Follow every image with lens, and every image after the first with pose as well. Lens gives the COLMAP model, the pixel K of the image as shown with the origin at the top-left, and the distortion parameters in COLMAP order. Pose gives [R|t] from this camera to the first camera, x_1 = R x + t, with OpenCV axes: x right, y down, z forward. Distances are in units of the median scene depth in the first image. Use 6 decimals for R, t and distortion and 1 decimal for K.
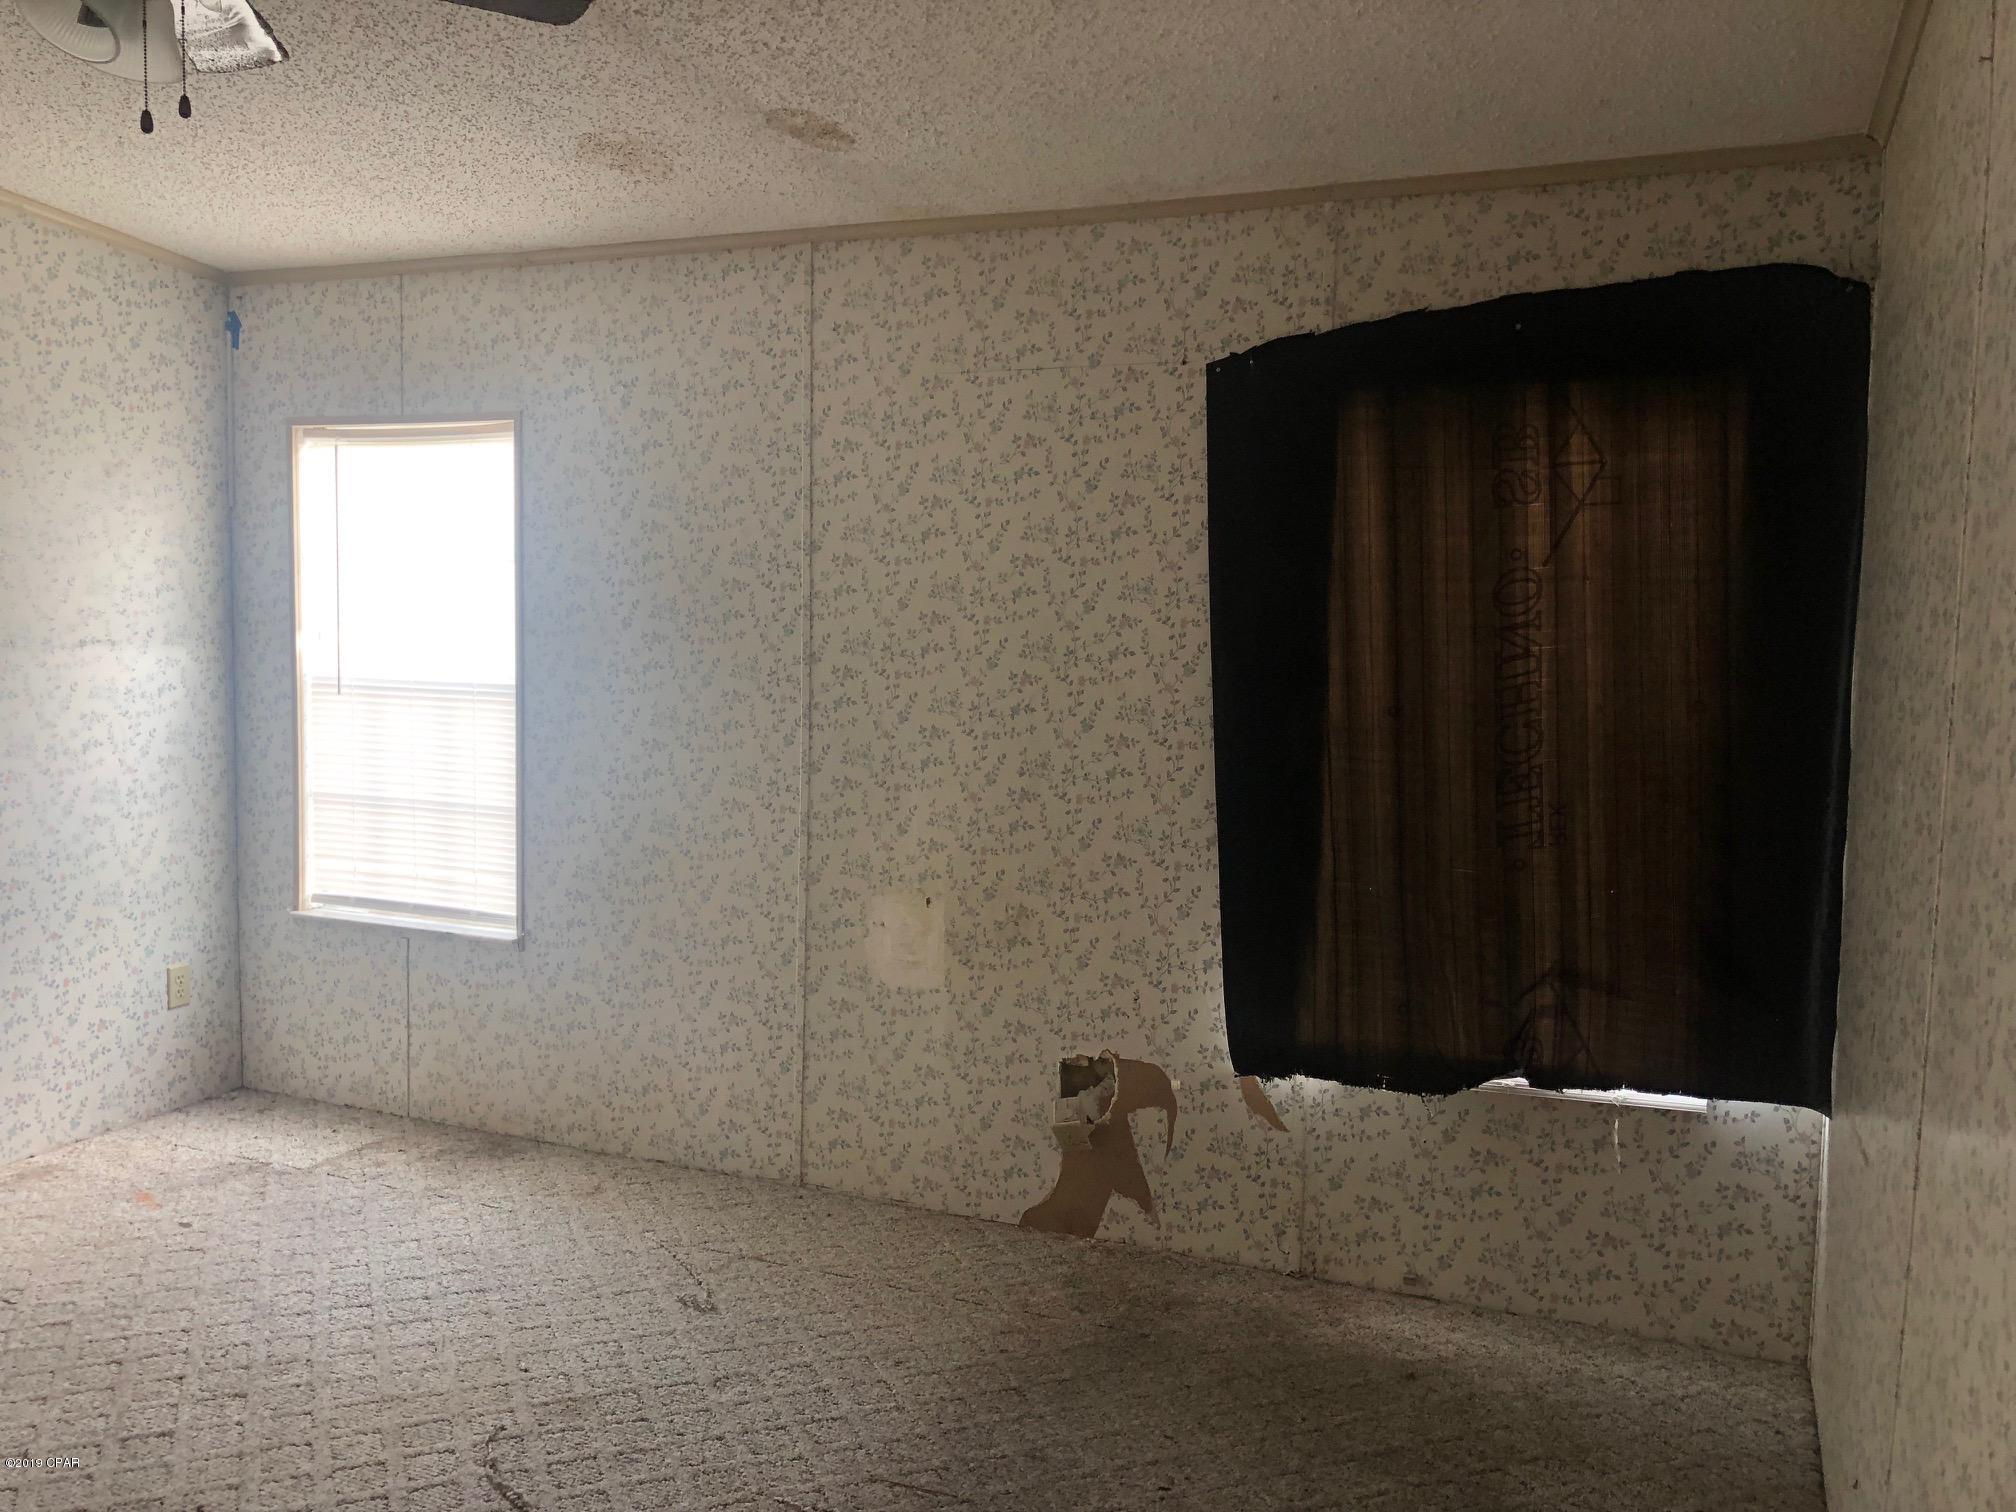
lens RADIAL K [[1698.6, 0, 1010.6], [0, 1698.6, 727.1], [0, 0, 1]] dist [0.009997, 0.003062]
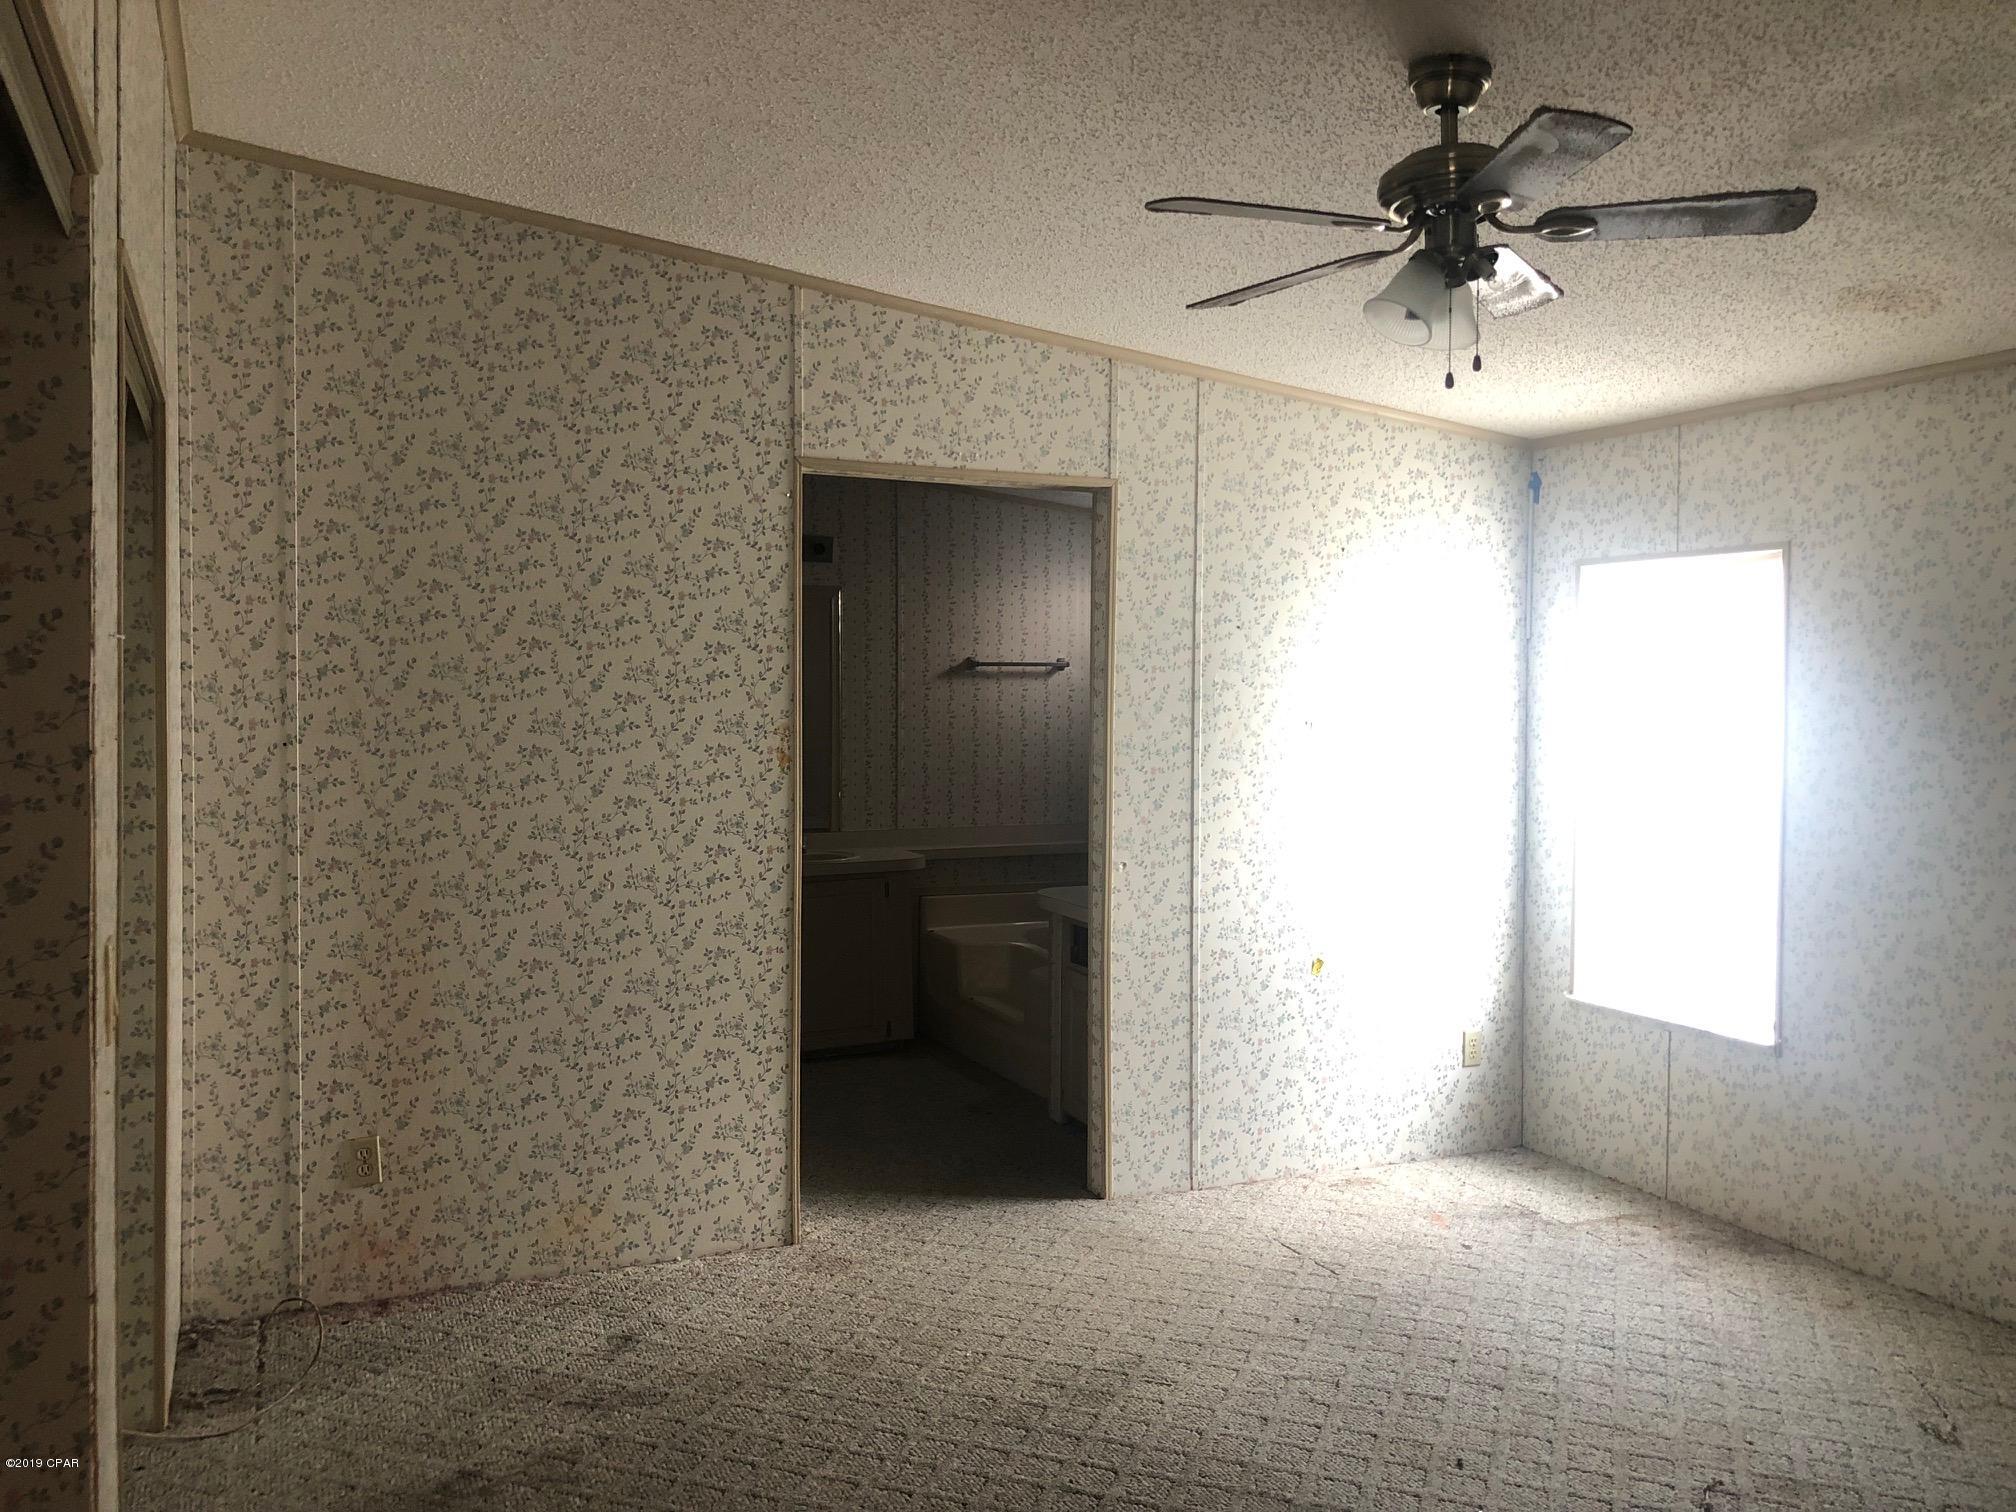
lens RADIAL K [[1698.6, 0, 1004.9], [0, 1698.6, 751.6], [0, 0, 1]] dist [0.009997, 0.003062]
pose [[0.738157, 0.012222, -0.674519, 0.069752], [-0.044128, 0.998569, -0.030198, -0.002233], [0.673184, 0.052056, 0.737640, -0.103024]]
